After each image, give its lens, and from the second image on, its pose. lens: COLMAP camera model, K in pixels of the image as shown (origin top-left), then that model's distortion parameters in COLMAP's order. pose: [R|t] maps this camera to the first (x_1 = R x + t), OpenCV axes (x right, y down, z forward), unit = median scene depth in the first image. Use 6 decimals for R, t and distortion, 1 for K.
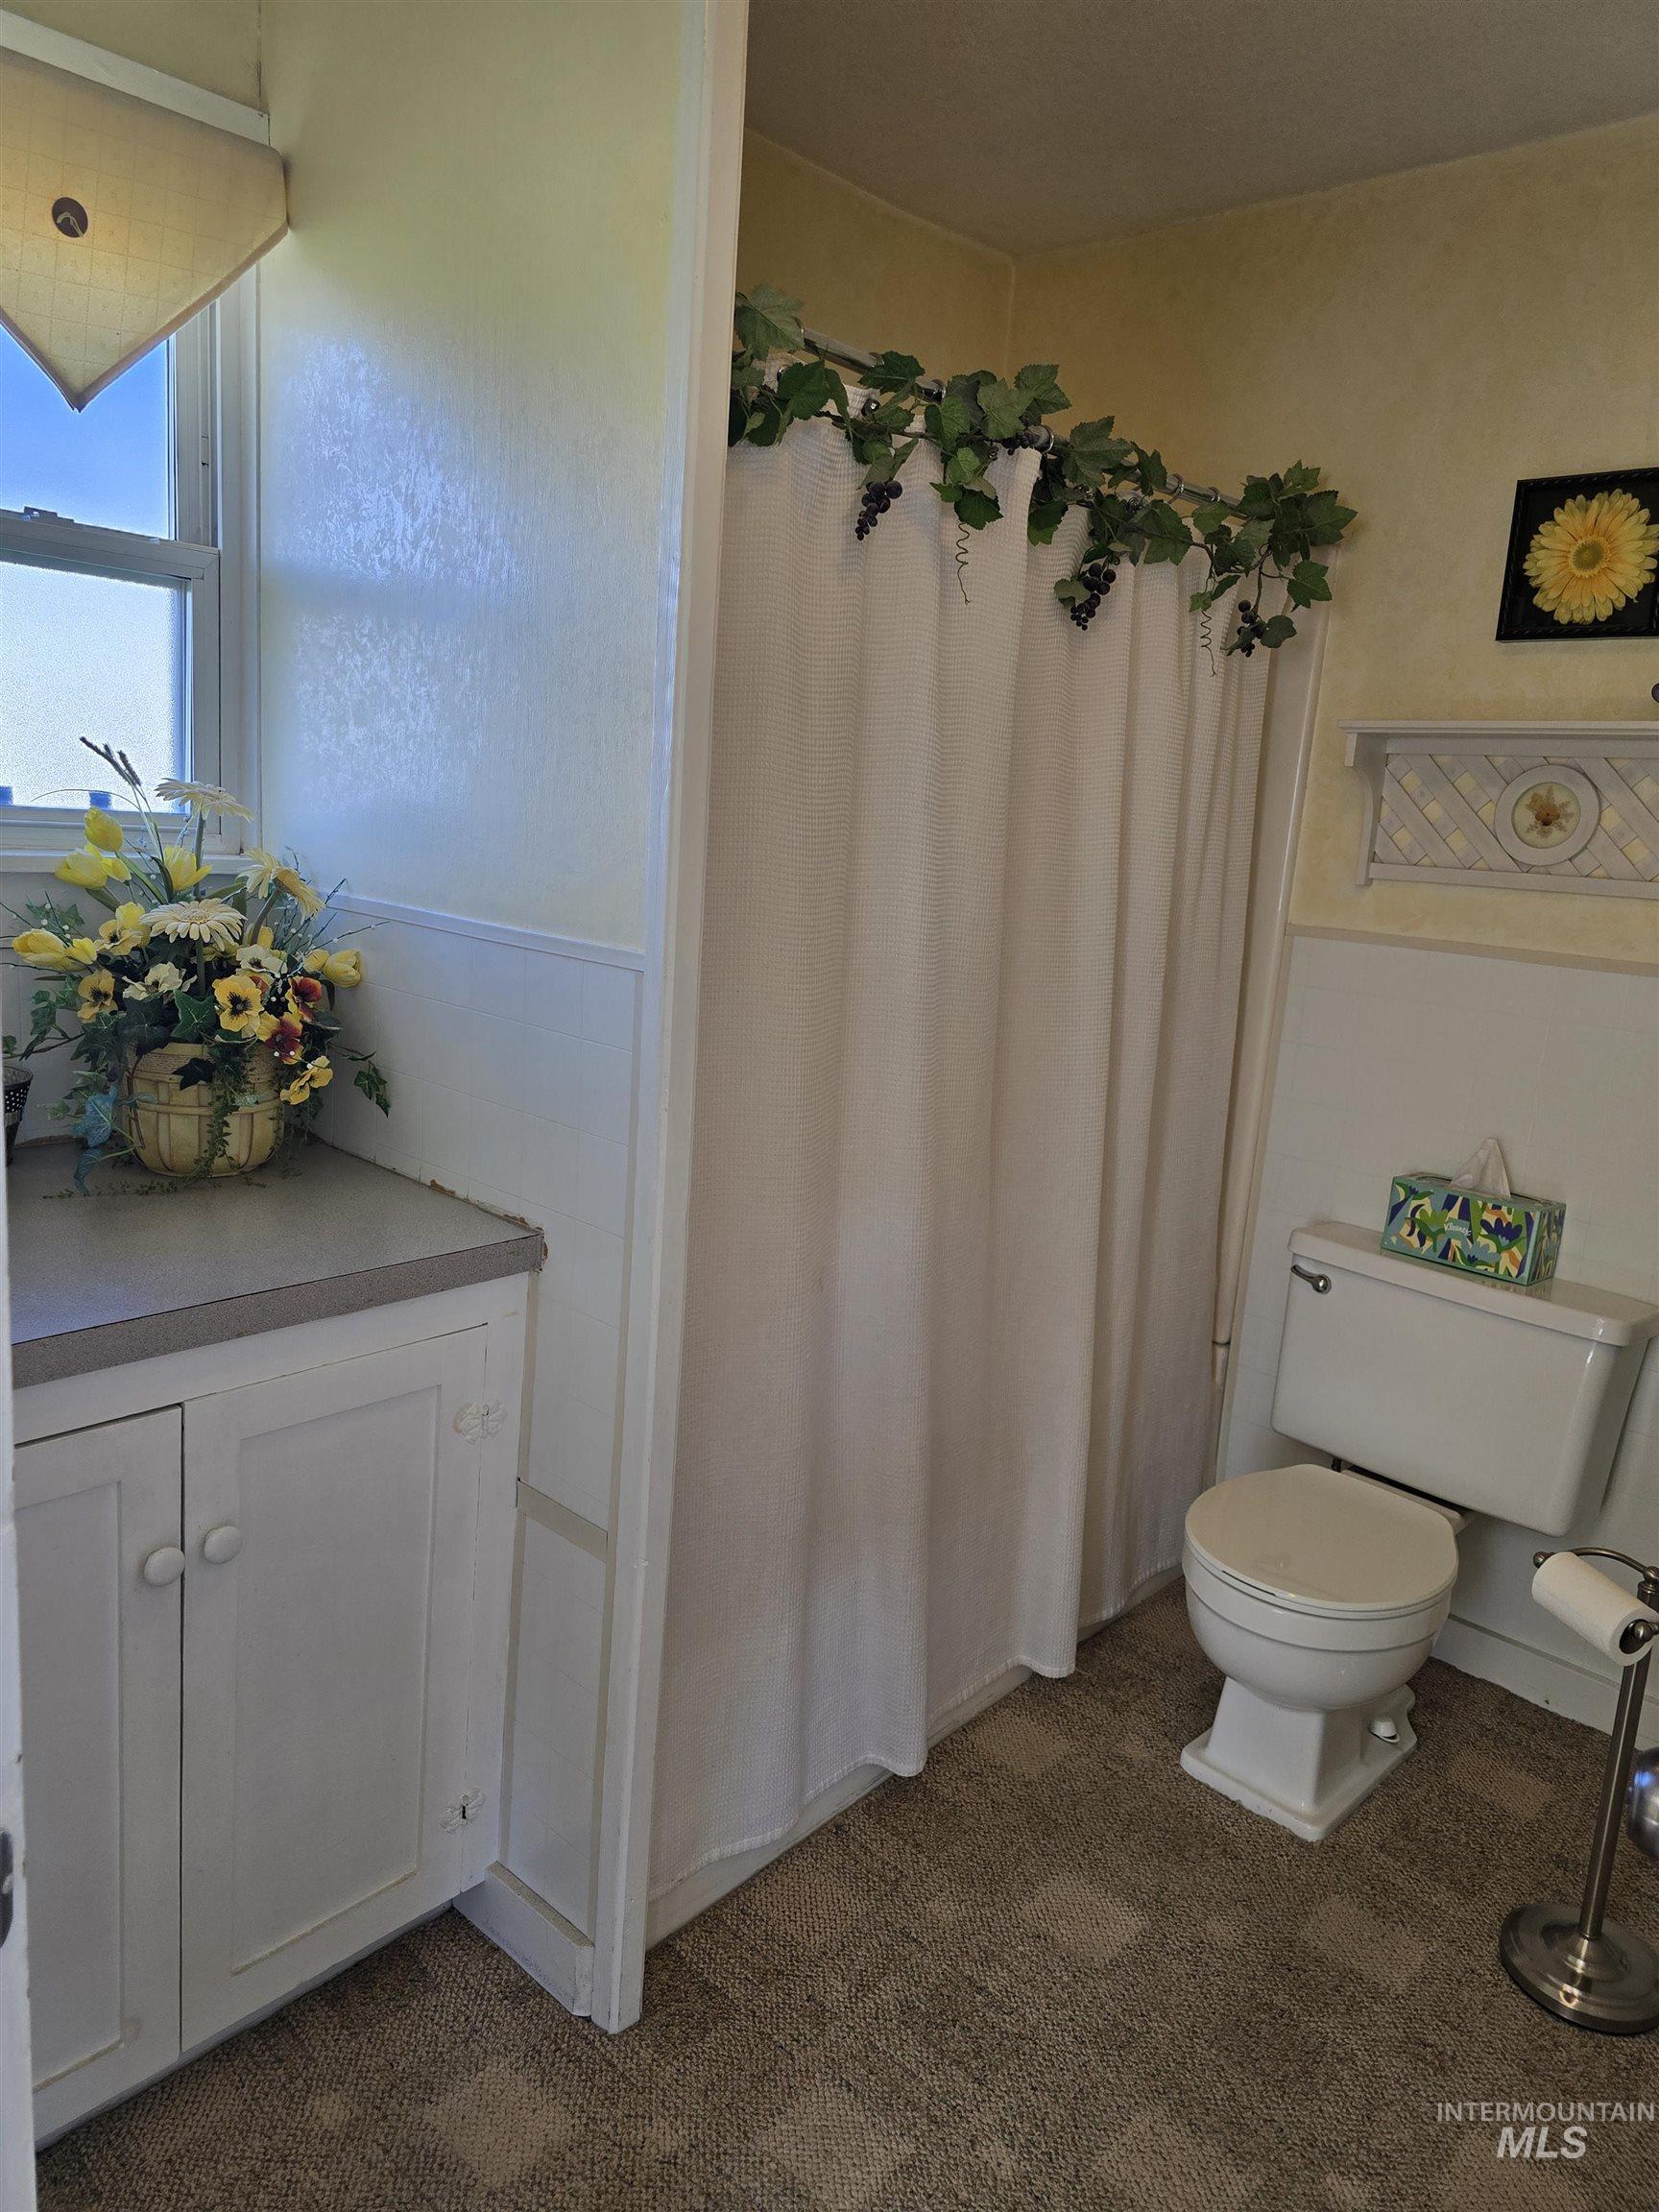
lens RADIAL K [[1447.1, 0, 862.0], [0, 1447.1, 1108.2], [0, 0, 1]] dist [0.058321, -0.033728]
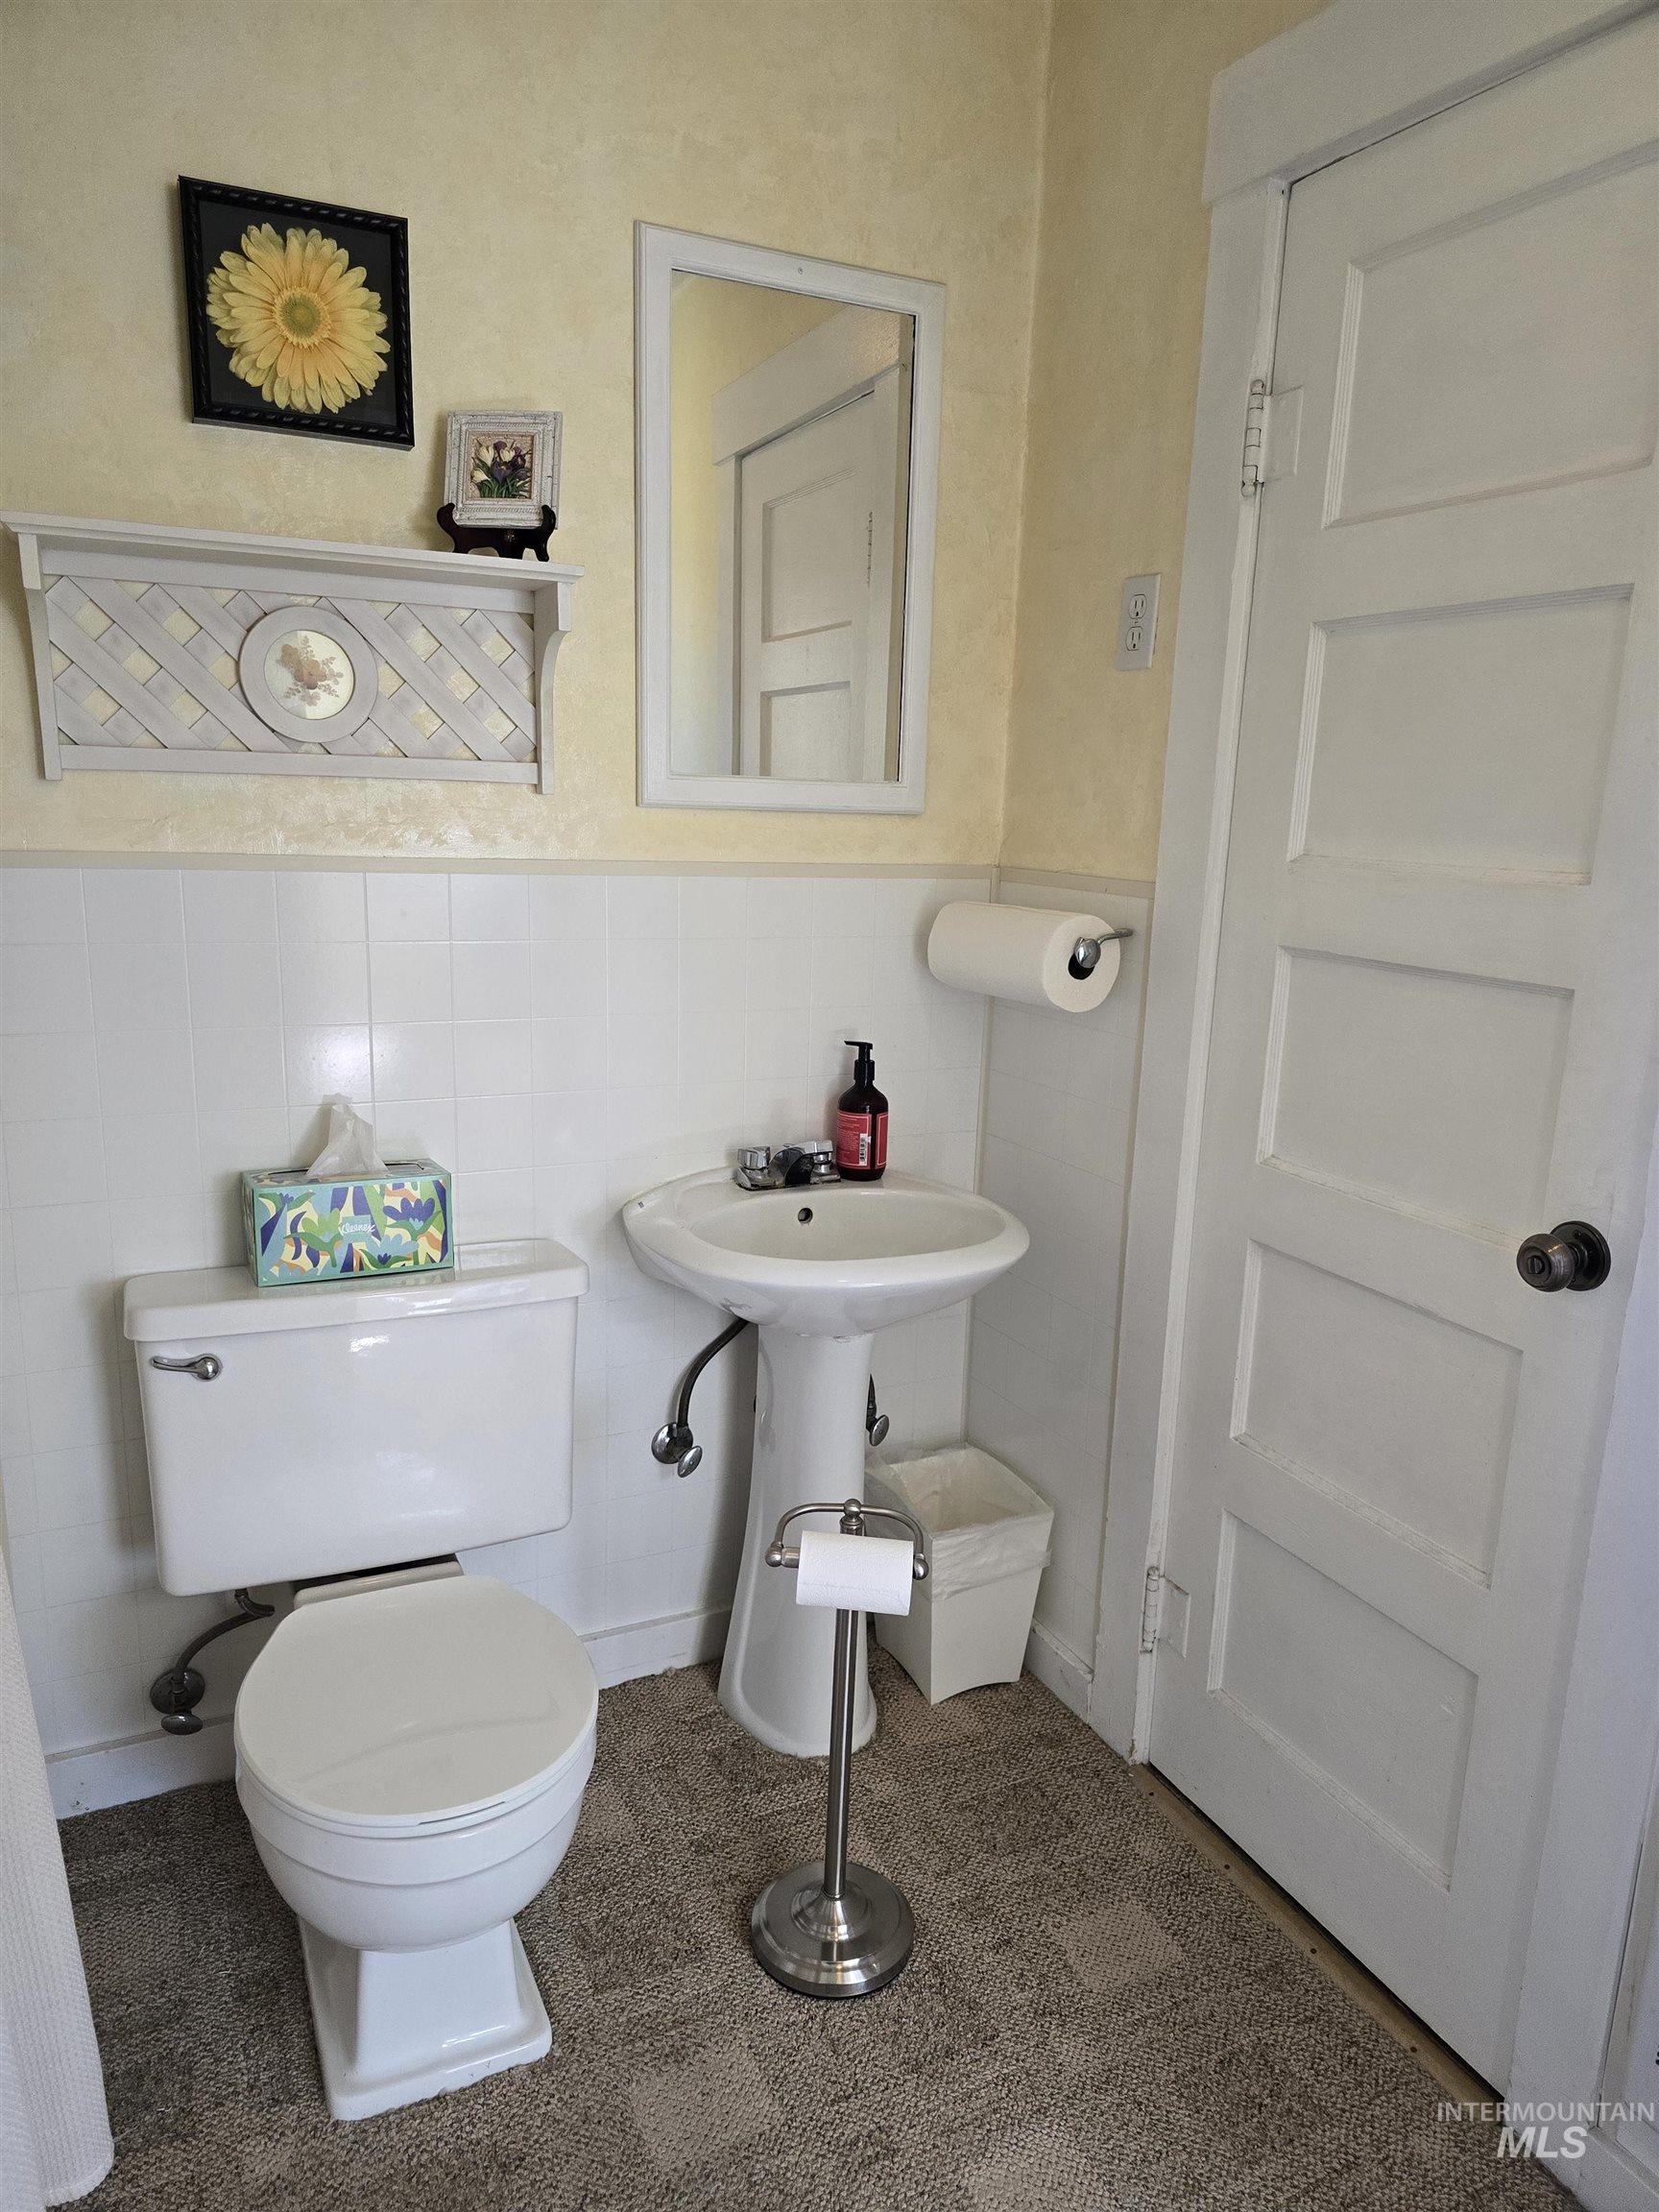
lens RADIAL K [[1482.2, 0, 827.1], [0, 1482.2, 1137.3], [0, 0, 1]] dist [0.050412, -0.037835]
pose [[0.380327, -0.266985, 0.885478, -0.182065], [0.184289, 0.960103, 0.210330, -0.084159], [-0.906305, 0.083190, 0.414355, 0.460268]]
